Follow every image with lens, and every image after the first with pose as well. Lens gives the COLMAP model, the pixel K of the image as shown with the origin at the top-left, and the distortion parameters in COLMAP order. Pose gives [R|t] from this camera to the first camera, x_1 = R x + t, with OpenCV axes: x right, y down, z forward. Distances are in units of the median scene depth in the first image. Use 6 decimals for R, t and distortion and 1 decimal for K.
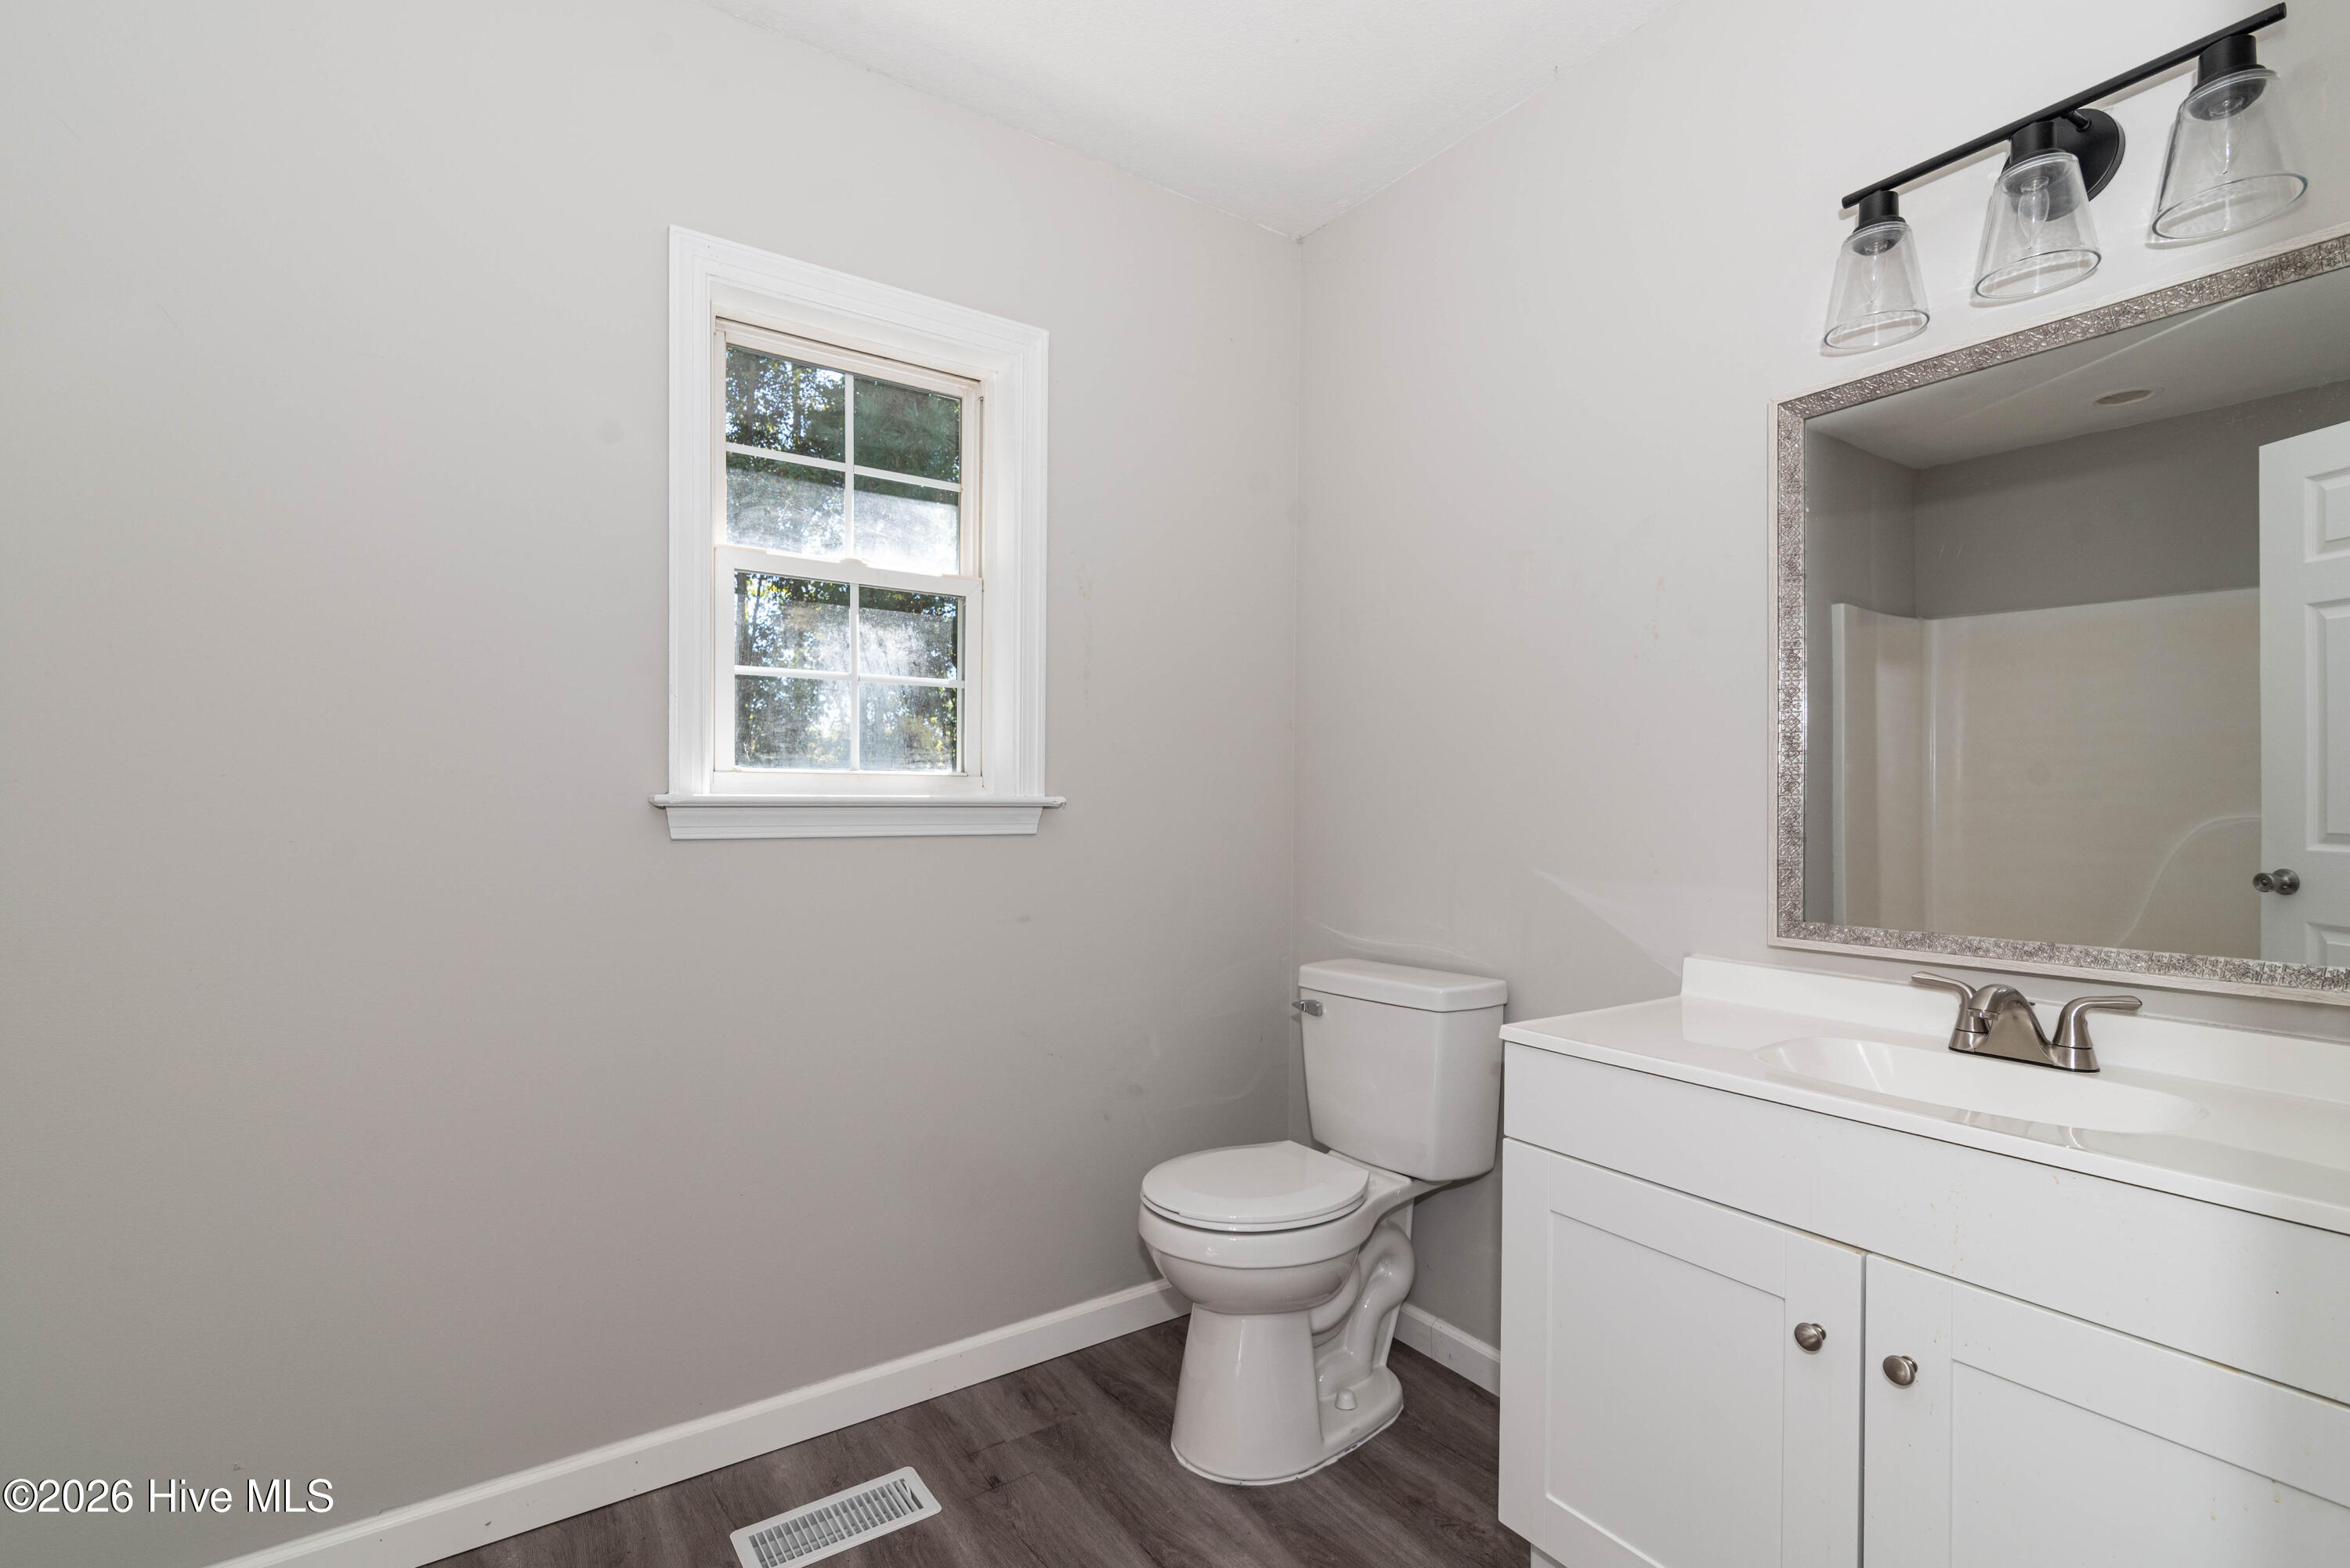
lens RADIAL K [[1076.5, 0, 1162.0], [0, 1076.5, 803.1], [0, 0, 1]] dist [0.016429, -0.001009]
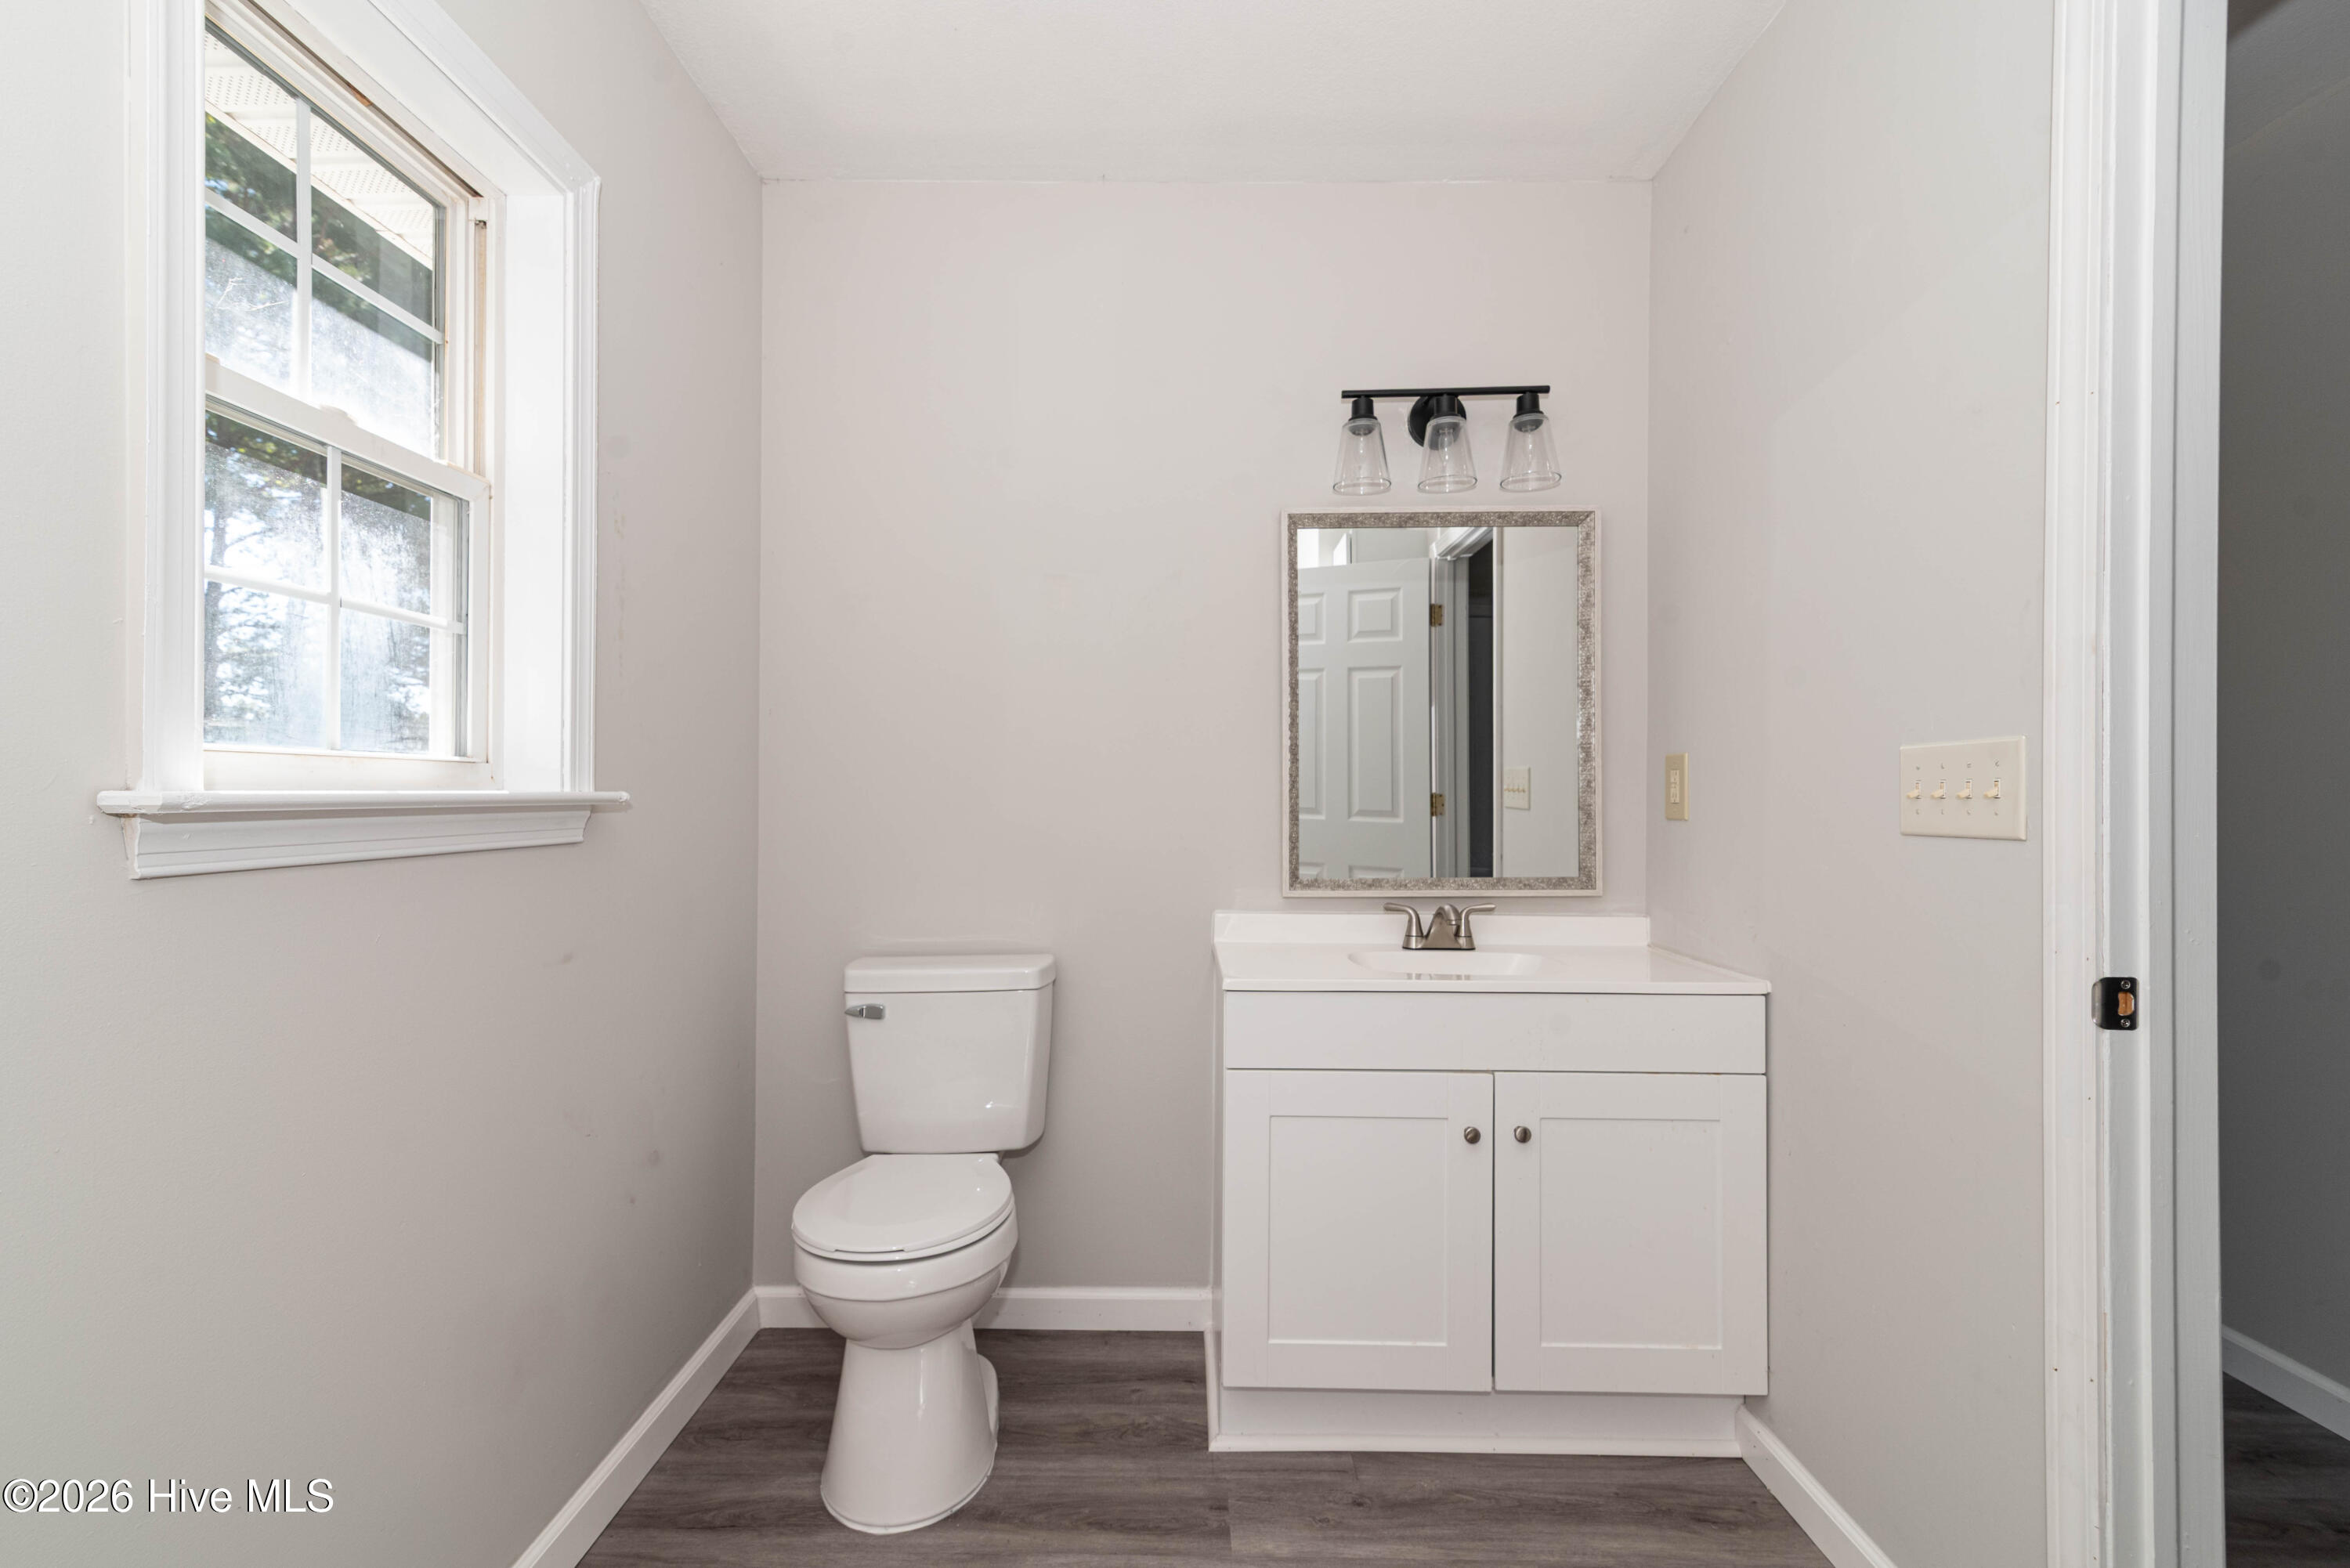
lens RADIAL K [[1076.5, 0, 1138.4], [0, 1076.5, 780.2], [0, 0, 1]] dist [0.016429, -0.001009]
pose [[0.579233, 0.005199, 0.815146, -0.597898], [0.002465, 0.999964, -0.008129, -0.007875], [-0.815158, 0.006718, 0.579199, 0.299409]]
